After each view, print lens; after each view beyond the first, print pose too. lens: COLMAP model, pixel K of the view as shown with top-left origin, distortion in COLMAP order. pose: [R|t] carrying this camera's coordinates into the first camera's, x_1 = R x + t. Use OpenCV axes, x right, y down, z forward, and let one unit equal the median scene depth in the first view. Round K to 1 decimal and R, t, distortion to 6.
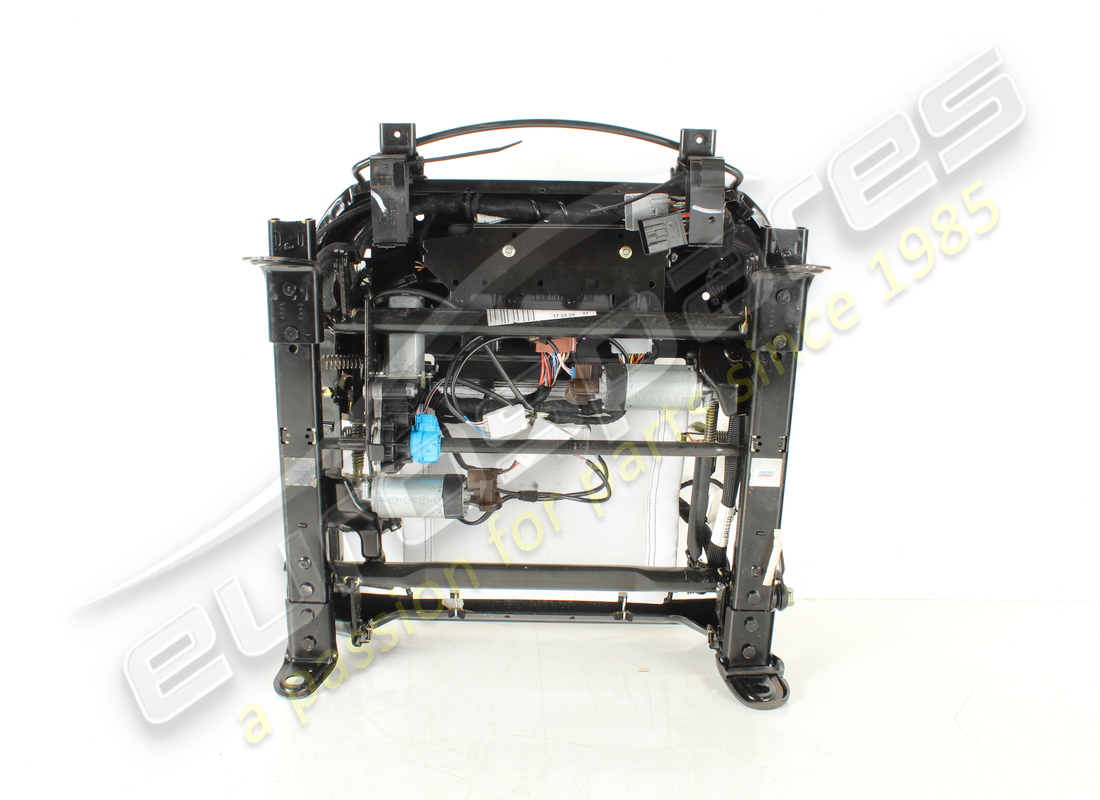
lens RADIAL K [[943.0, 0, 548.9], [0, 943.0, 401.9], [0, 0, 1]] dist [-0.009045, -0.001862]
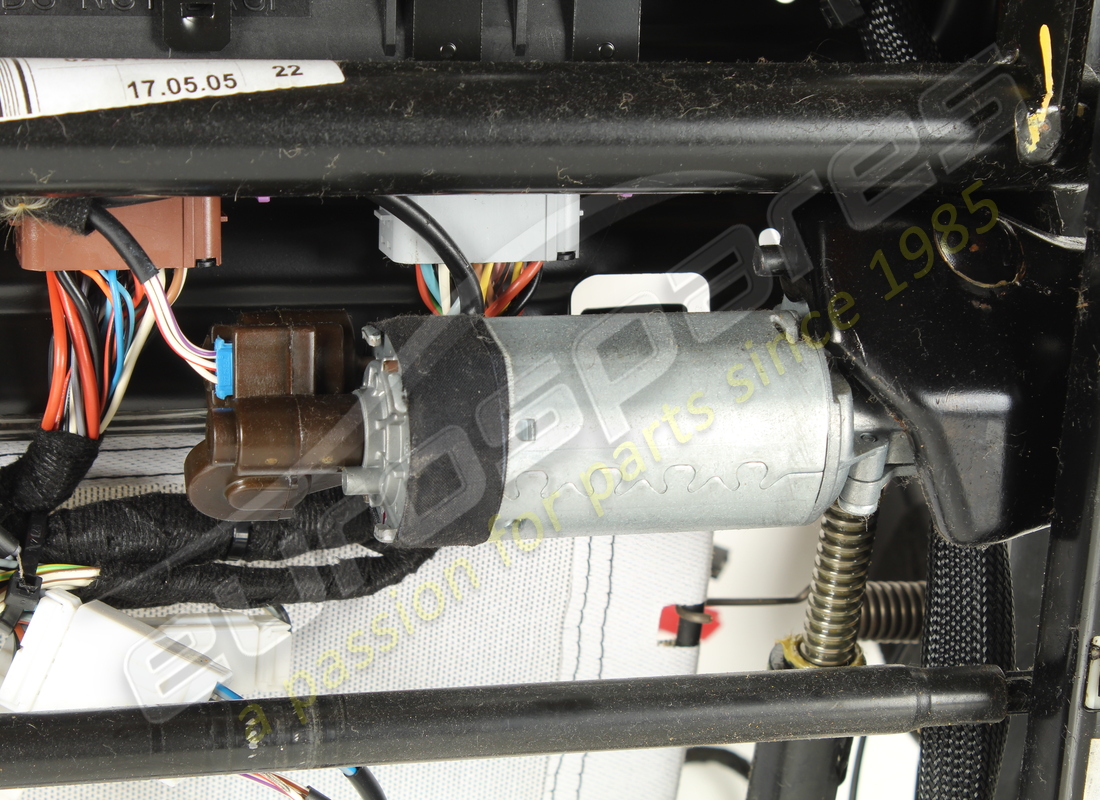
lens RADIAL K [[2840.1, 0, 551.0], [0, 2840.1, 398.9], [0, 0, 1]] dist [0.382798, 0.000000]
pose [[0.971664, -0.043304, 0.232365, -0.048413], [0.039194, 0.998983, 0.022280, -0.034695], [-0.233093, -0.012542, 0.972374, 0.376941]]
